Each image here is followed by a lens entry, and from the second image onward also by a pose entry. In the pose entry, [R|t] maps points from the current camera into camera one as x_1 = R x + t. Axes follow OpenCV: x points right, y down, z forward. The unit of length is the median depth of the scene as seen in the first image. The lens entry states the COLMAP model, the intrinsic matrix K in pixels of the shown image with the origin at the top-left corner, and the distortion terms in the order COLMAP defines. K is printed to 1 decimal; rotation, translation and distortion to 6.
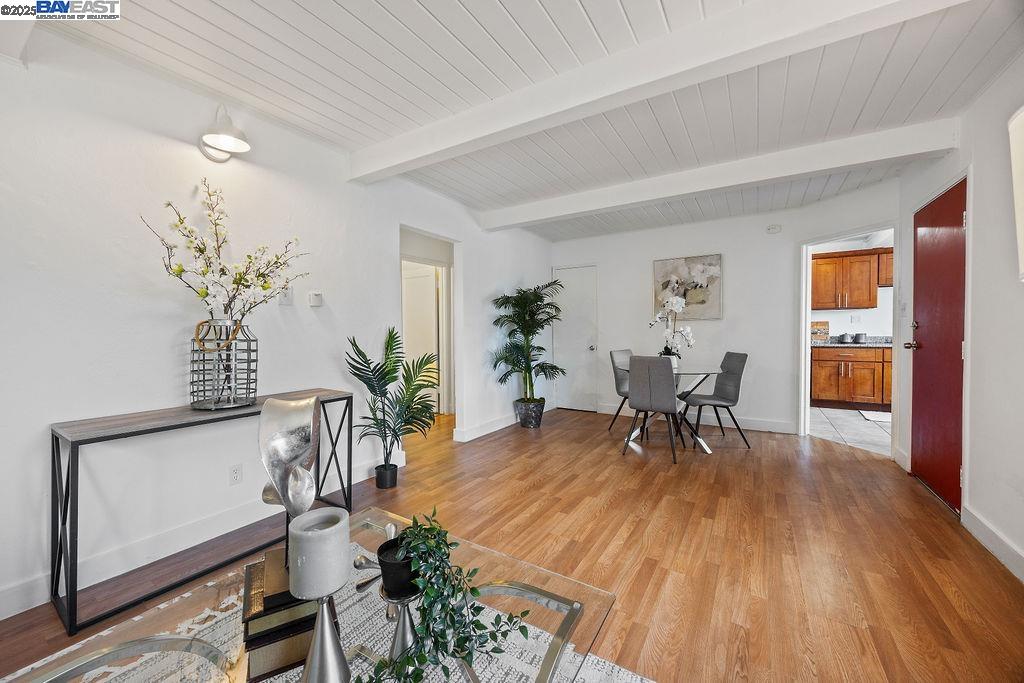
lens RADIAL K [[390.6, 0, 512.1], [0, 390.6, 336.5], [0, 0, 1]] dist [-0.000979, -0.000027]
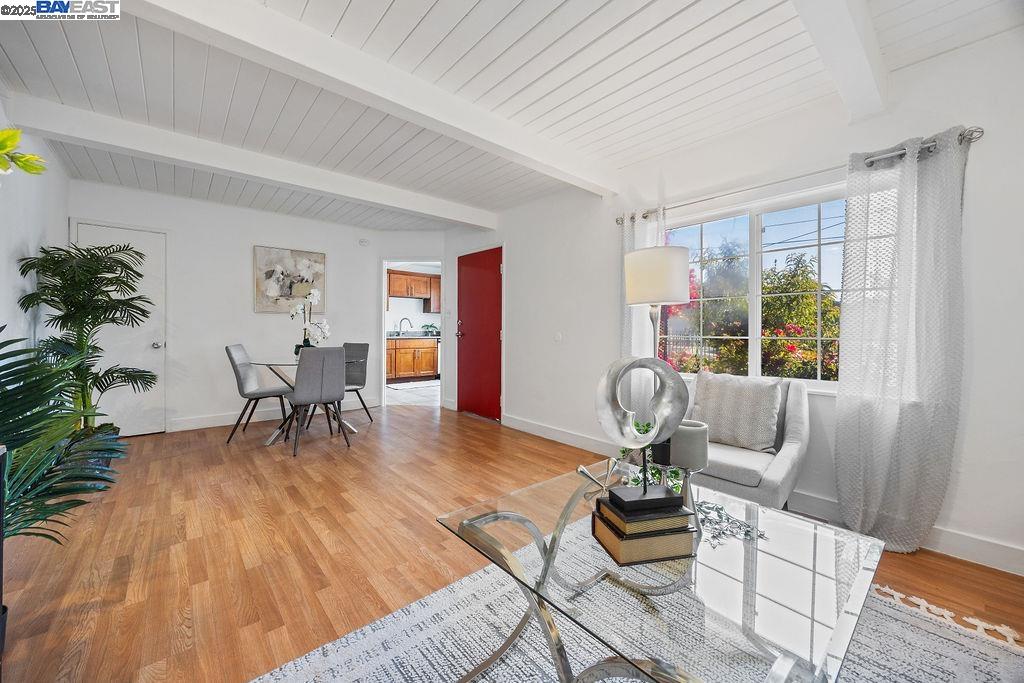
lens RADIAL K [[393.6, 0, 507.0], [0, 393.6, 328.0], [0, 0, 1]] dist [-0.000415, -0.000051]
pose [[0.303799, 0.012461, 0.952655, -0.390203], [0.007174, 0.999856, -0.015366, 0.017291], [-0.952709, 0.011502, 0.303666, 0.211803]]
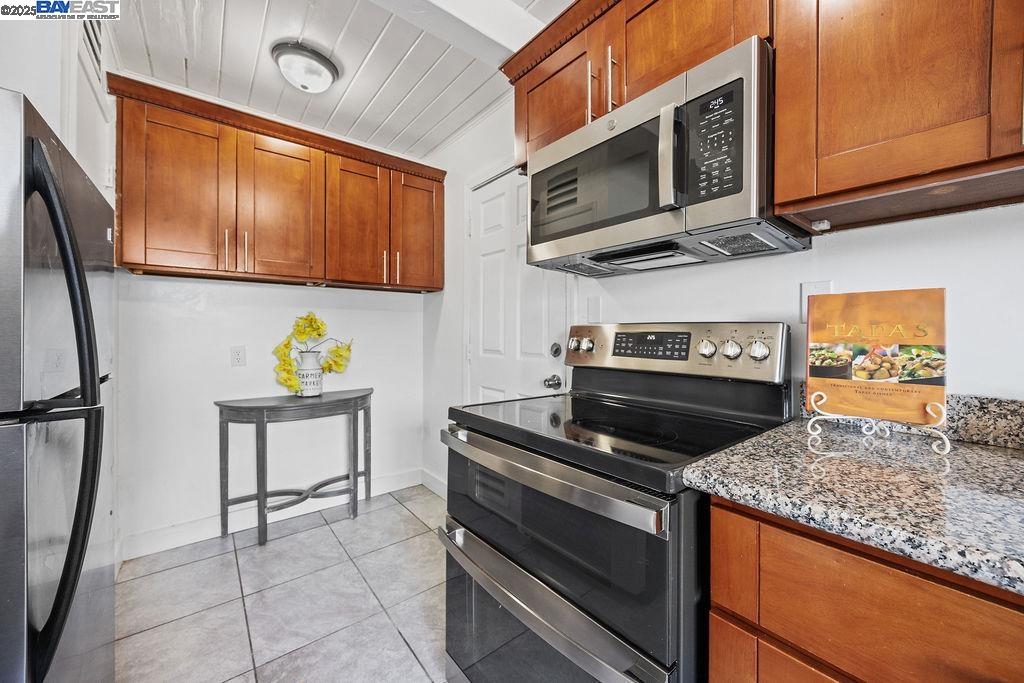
lens RADIAL K [[385.8, 0, 510.0], [0, 385.8, 330.5], [0, 0, 1]] dist [-0.000744, -0.000102]
pose [[0.943072, 0.011916, -0.332374, 1.020661], [-0.017063, 0.999775, -0.012573, -0.029136], [0.332150, 0.017528, 0.943064, 1.179771]]
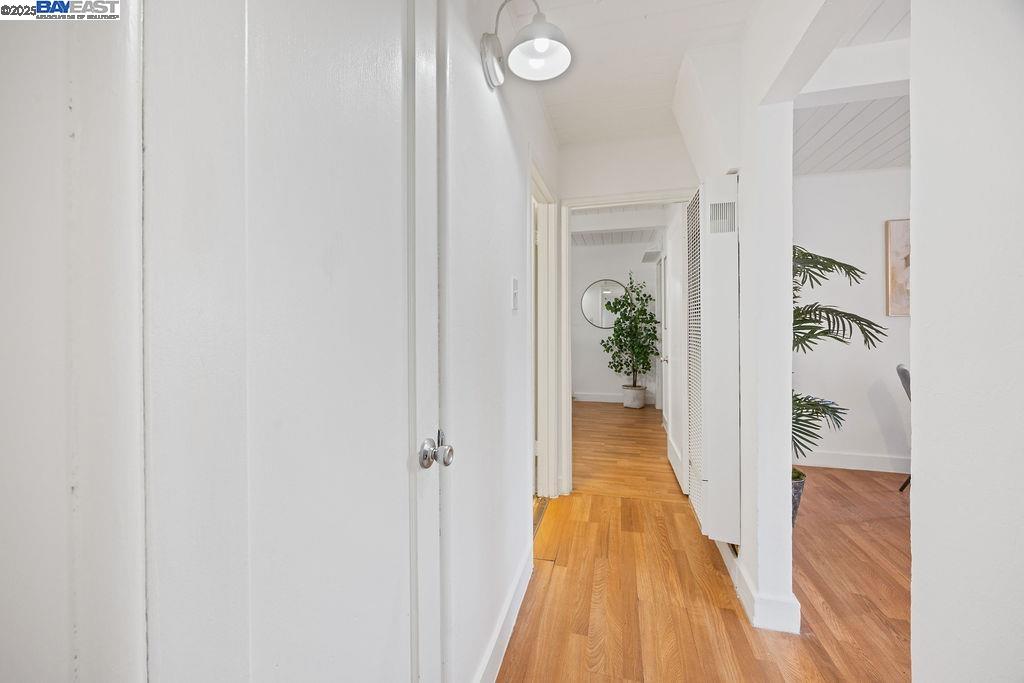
lens RADIAL K [[393.6, 0, 507.0], [0, 393.6, 328.0], [0, 0, 1]] dist [-0.000415, -0.000051]
pose [[0.958090, 0.005372, 0.286418, -0.494871], [-0.000399, 0.999848, -0.017419, -0.010686], [-0.286468, 0.016574, 0.957946, 0.692851]]
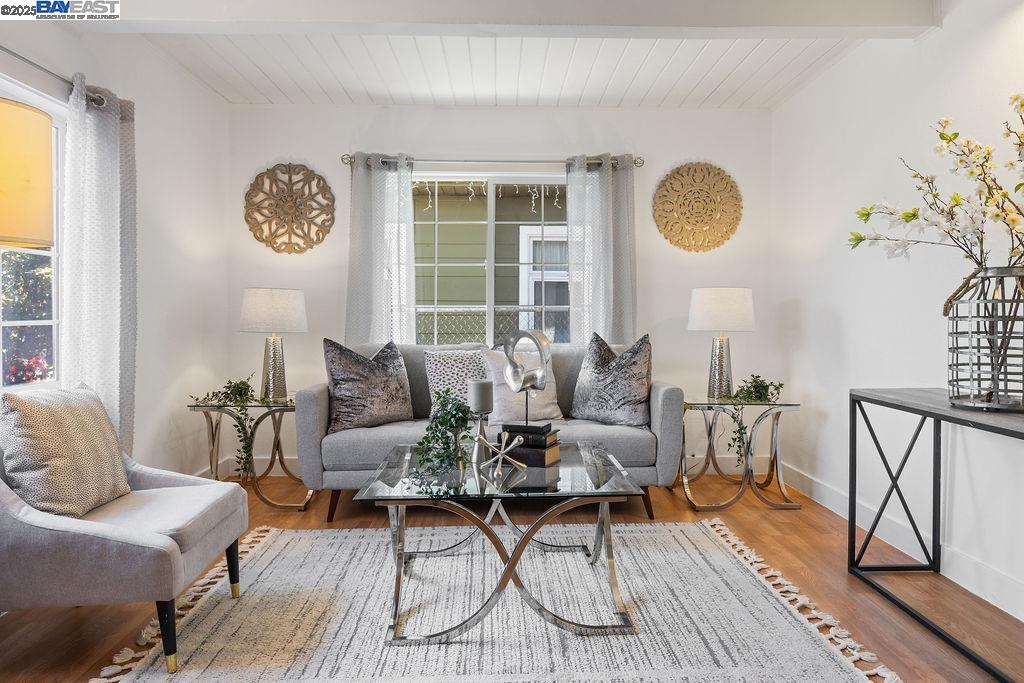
lens RADIAL K [[672.9, 0, 511.7], [0, 672.9, 319.5], [0, 0, 1]] dist [-0.000398, -0.000863]
pose [[-0.835975, 0.012326, -0.548629, 0.238791], [-0.000106, 0.999744, 0.022623, 0.007901], [0.548768, 0.018971, -0.835760, 0.722535]]
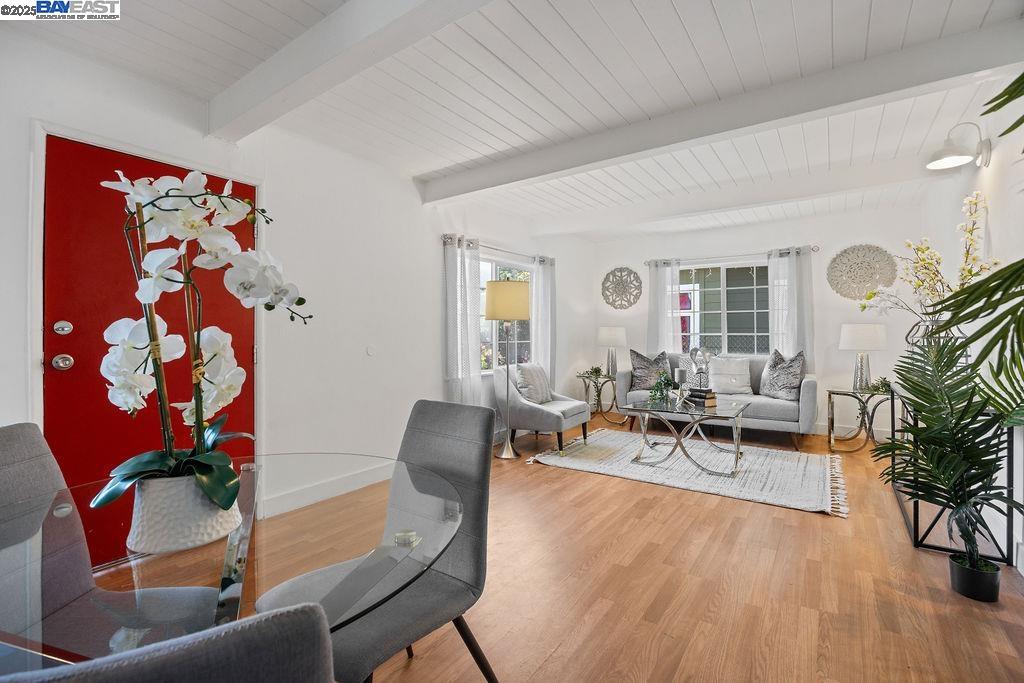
lens RADIAL K [[451.1, 0, 511.2], [0, 451.1, 330.6], [0, 0, 1]] dist [-0.010042, 0.000170]
pose [[-0.998180, 0.009695, 0.059528, 0.229397], [0.010260, 0.999905, 0.009187, -0.017685], [-0.059433, 0.009781, -0.998184, 1.193904]]
